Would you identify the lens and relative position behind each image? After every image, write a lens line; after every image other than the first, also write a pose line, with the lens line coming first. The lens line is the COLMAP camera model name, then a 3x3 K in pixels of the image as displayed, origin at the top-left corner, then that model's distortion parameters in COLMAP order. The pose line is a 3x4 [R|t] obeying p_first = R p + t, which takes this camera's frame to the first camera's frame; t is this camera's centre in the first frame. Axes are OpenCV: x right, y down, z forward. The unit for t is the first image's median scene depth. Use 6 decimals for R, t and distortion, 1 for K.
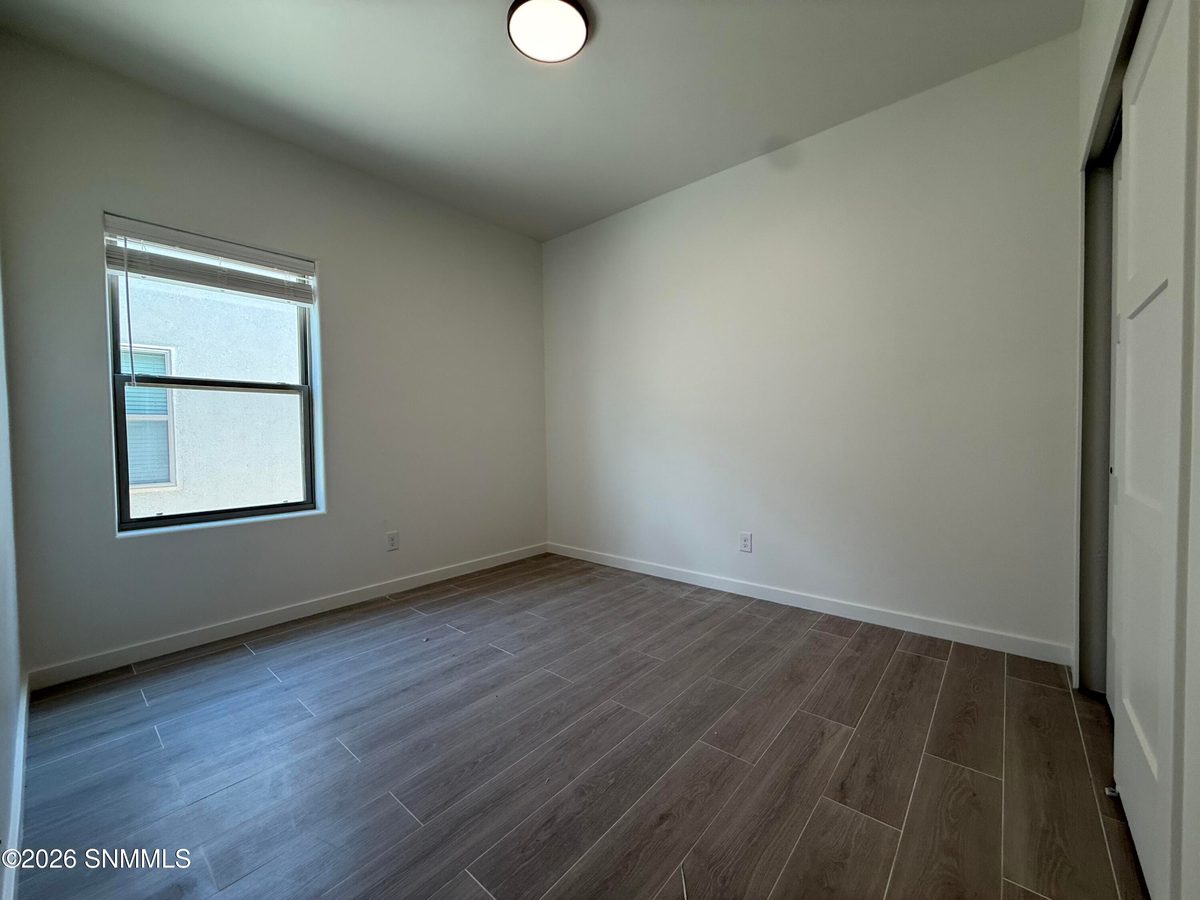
lens RADIAL K [[480.6, 0, 595.1], [0, 480.6, 458.6], [0, 0, 1]] dist [-0.000063, 0.000762]
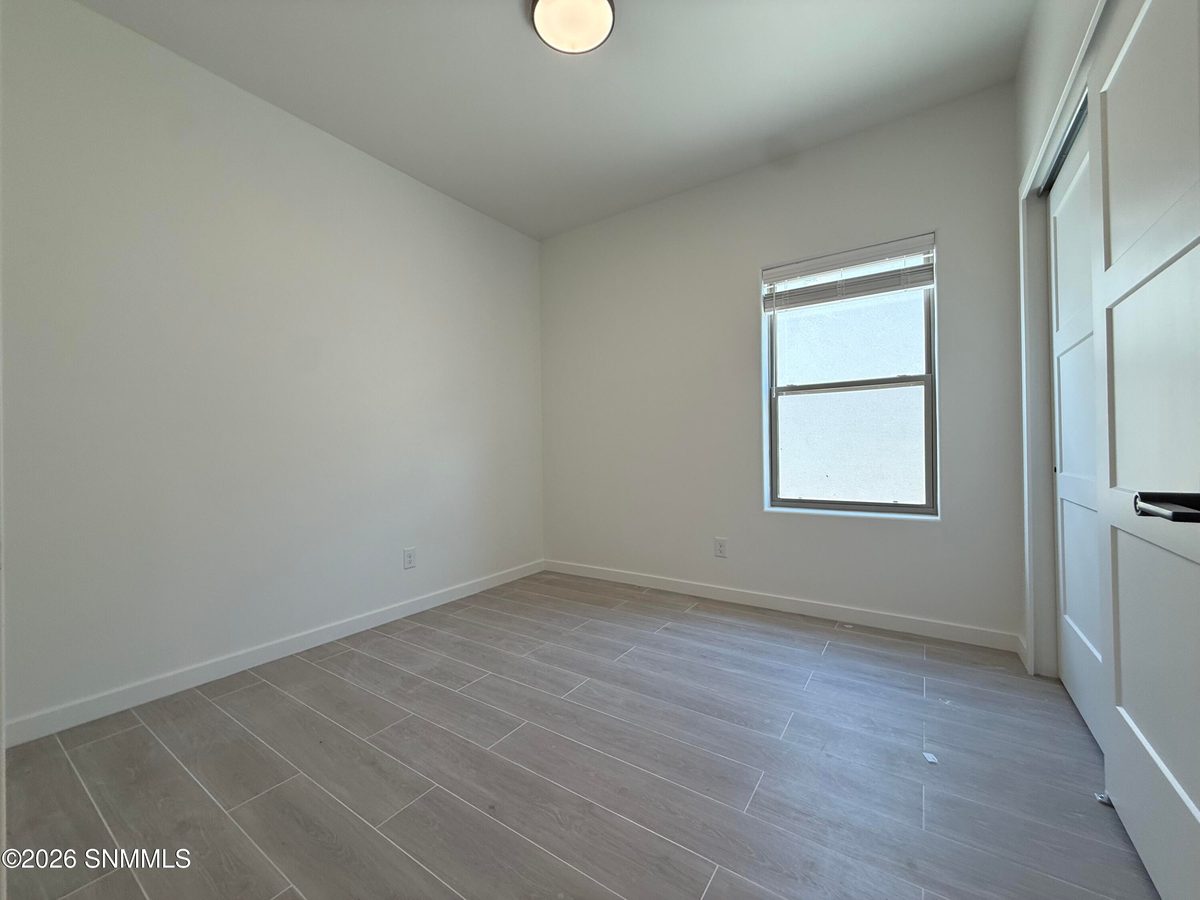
lens RADIAL K [[480.6, 0, 601.1], [0, 480.6, 443.9], [0, 0, 1]] dist [-0.000063, 0.000762]
pose [[0.110910, 0.004470, -0.993820, 0.242734], [-0.032354, 0.999476, 0.000885, -0.005883], [0.993304, 0.032056, 0.110997, 0.341704]]
